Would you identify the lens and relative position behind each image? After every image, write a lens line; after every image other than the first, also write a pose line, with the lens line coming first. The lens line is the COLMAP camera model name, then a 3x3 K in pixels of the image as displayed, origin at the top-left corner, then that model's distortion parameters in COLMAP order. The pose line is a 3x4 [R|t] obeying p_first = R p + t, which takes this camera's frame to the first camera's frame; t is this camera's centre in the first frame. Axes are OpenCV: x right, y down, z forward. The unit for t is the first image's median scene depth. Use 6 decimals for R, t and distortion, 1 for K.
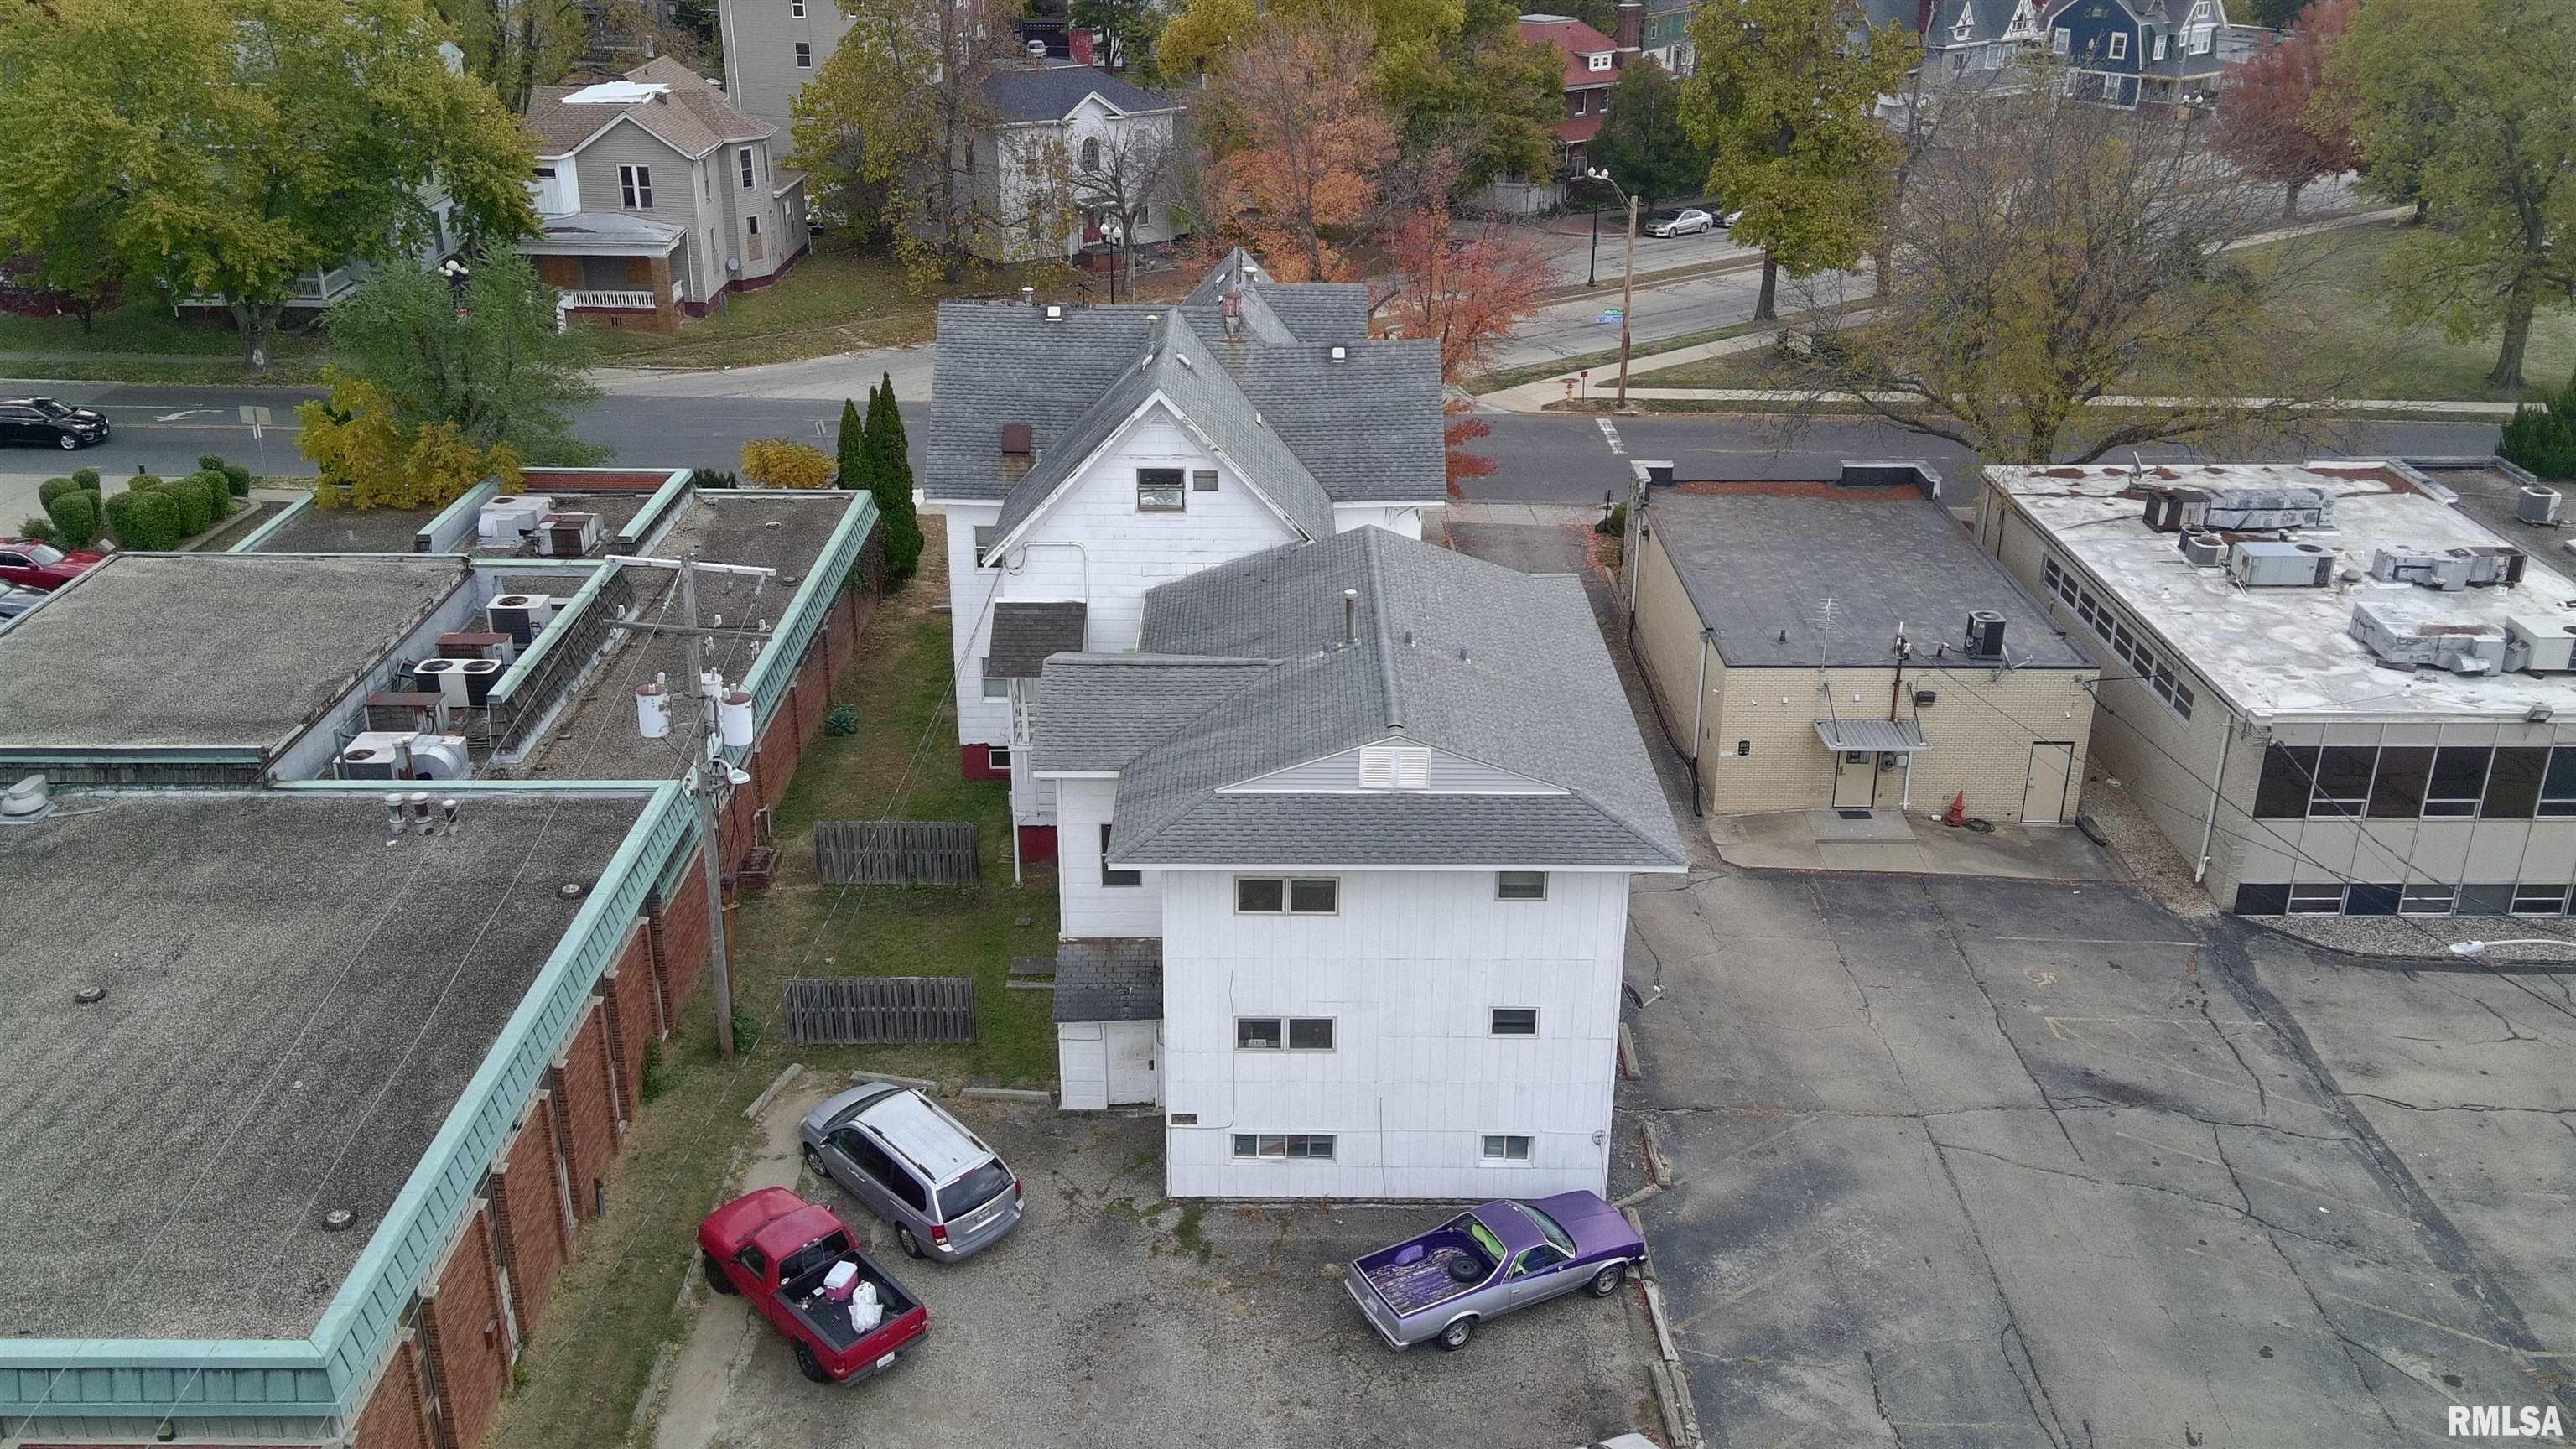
lens RADIAL K [[2123.6, 0, 1292.1], [0, 2123.6, 704.9], [0, 0, 1]] dist [0.132321, -0.201450]
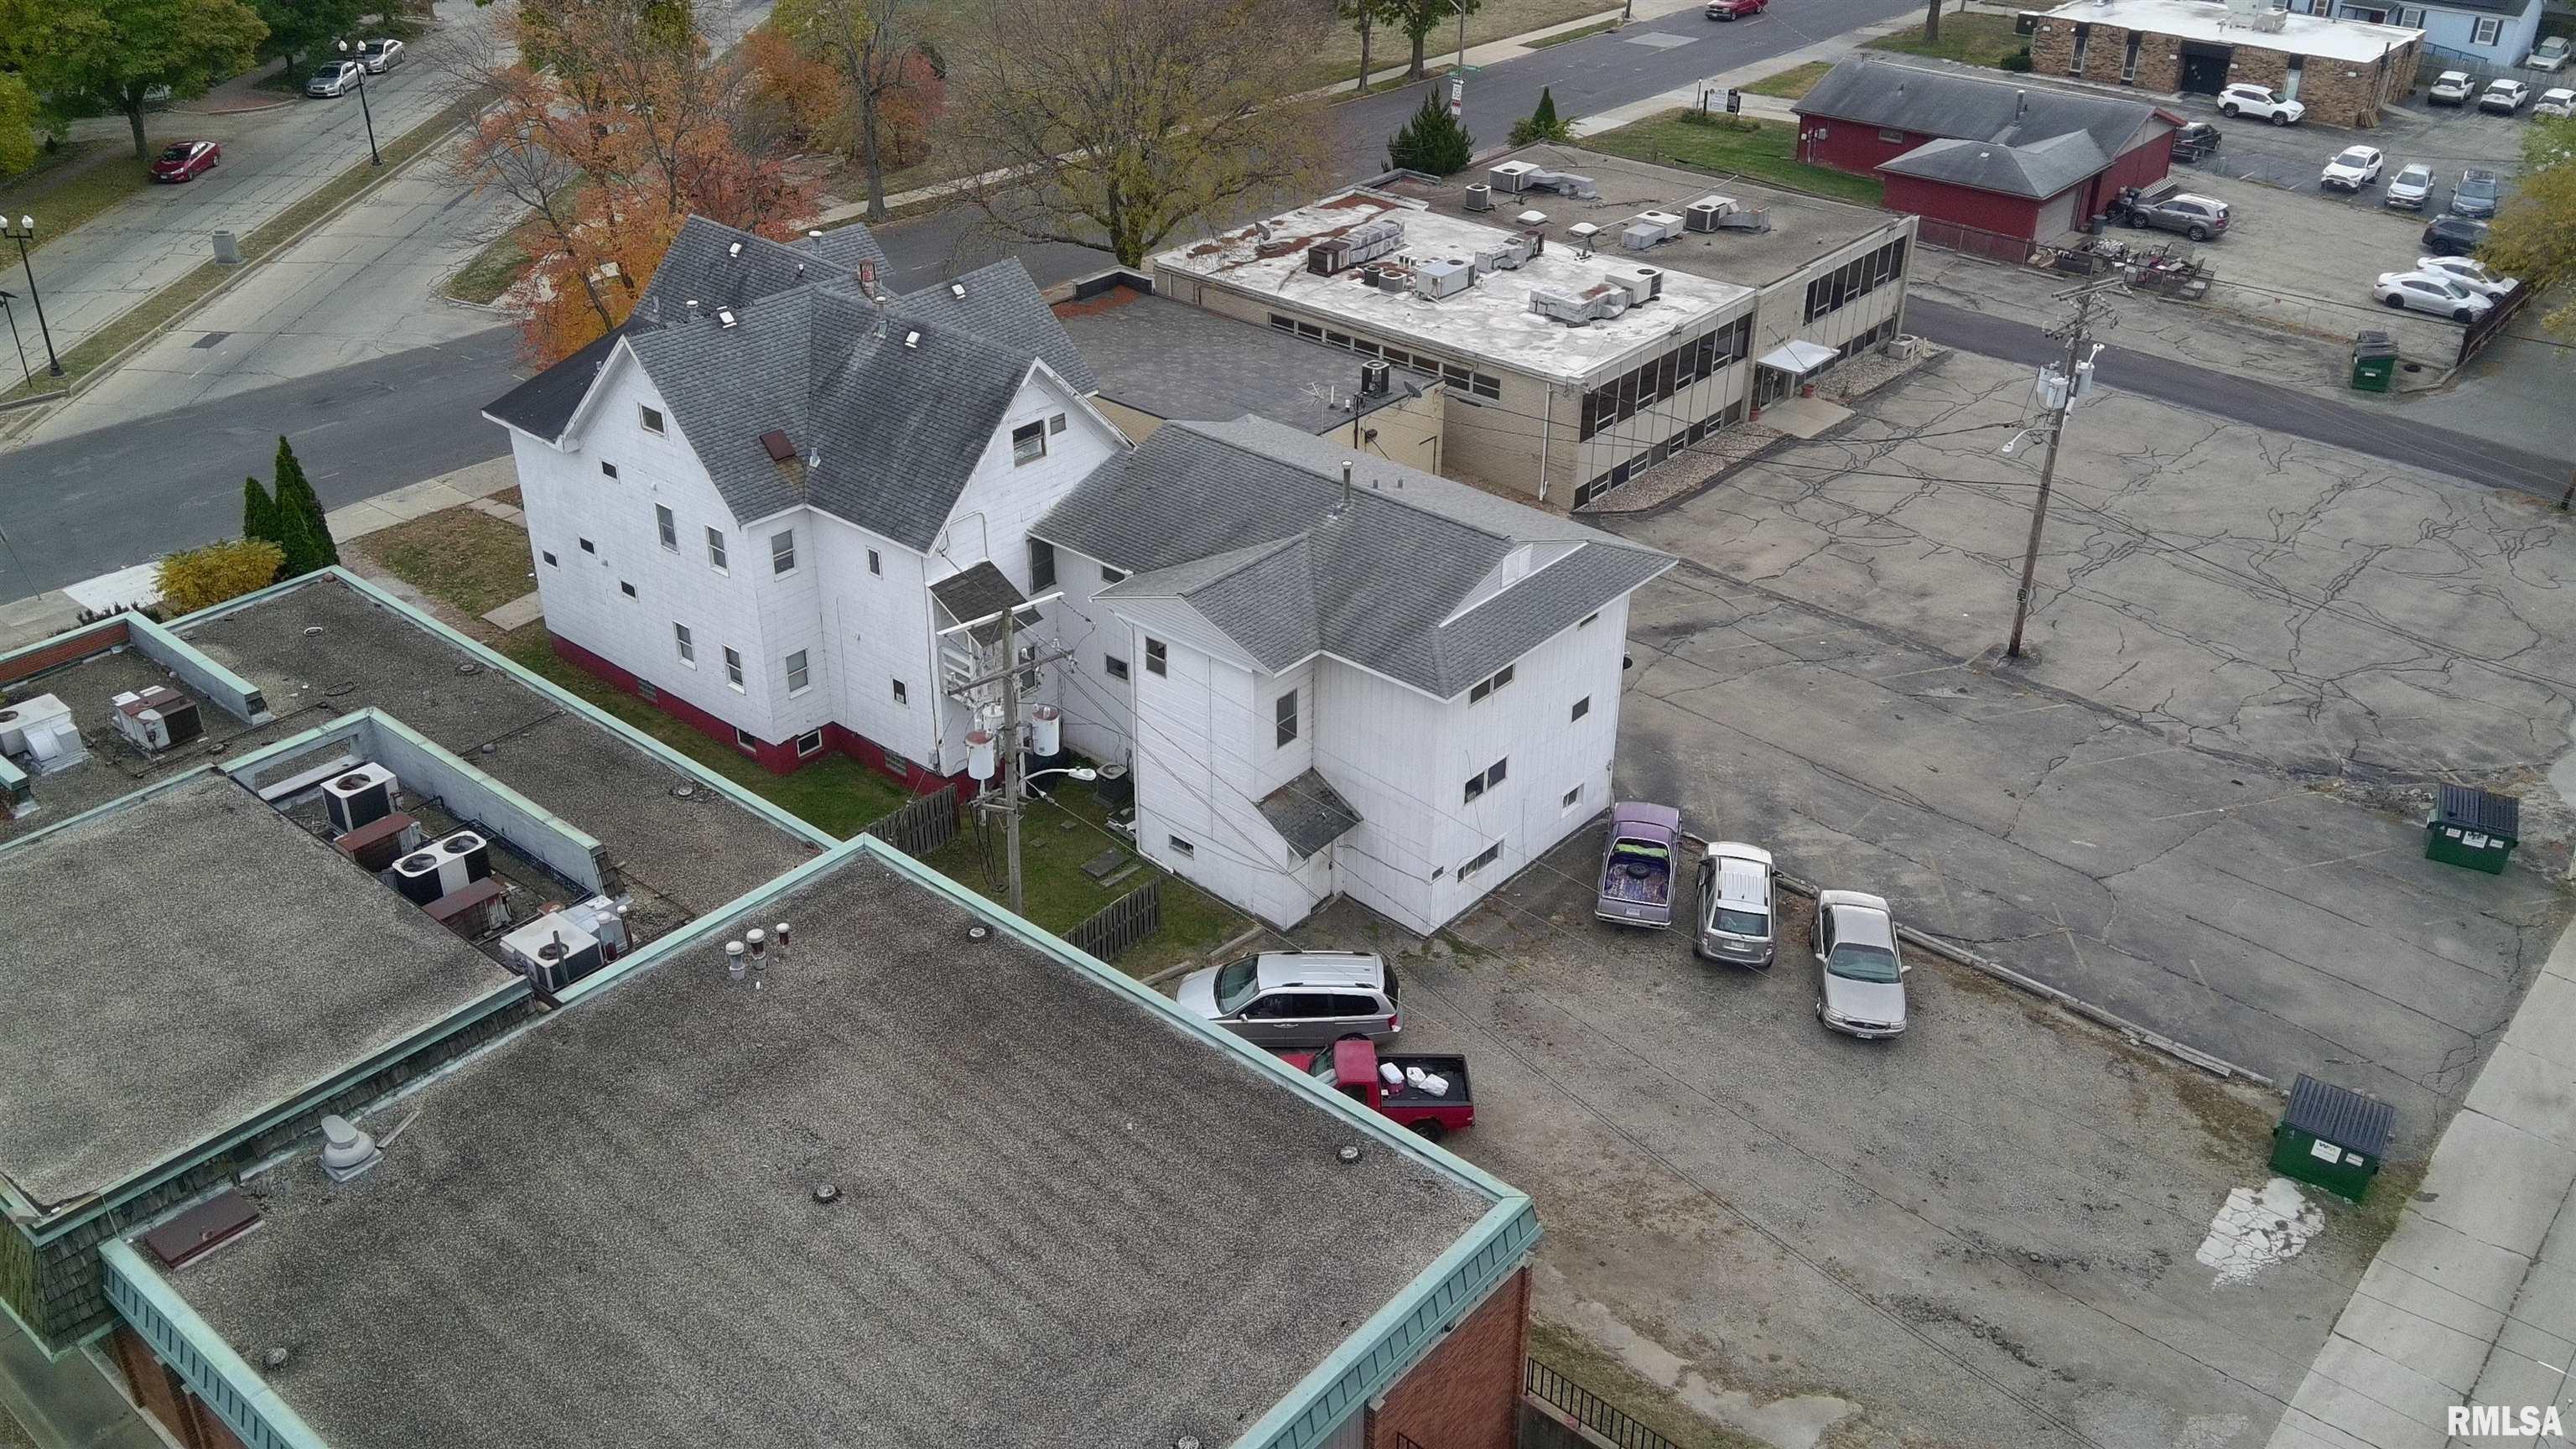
lens RADIAL K [[2123.6, 0, 1292.7], [0, 2123.6, 708.0], [0, 0, 1]] dist [0.132321, -0.201450]
pose [[0.654552, -0.373142, 0.657516, -0.744474], [0.291317, 0.927036, 0.236092, -0.190494], [-0.697637, 0.037011, 0.715495, 0.085847]]
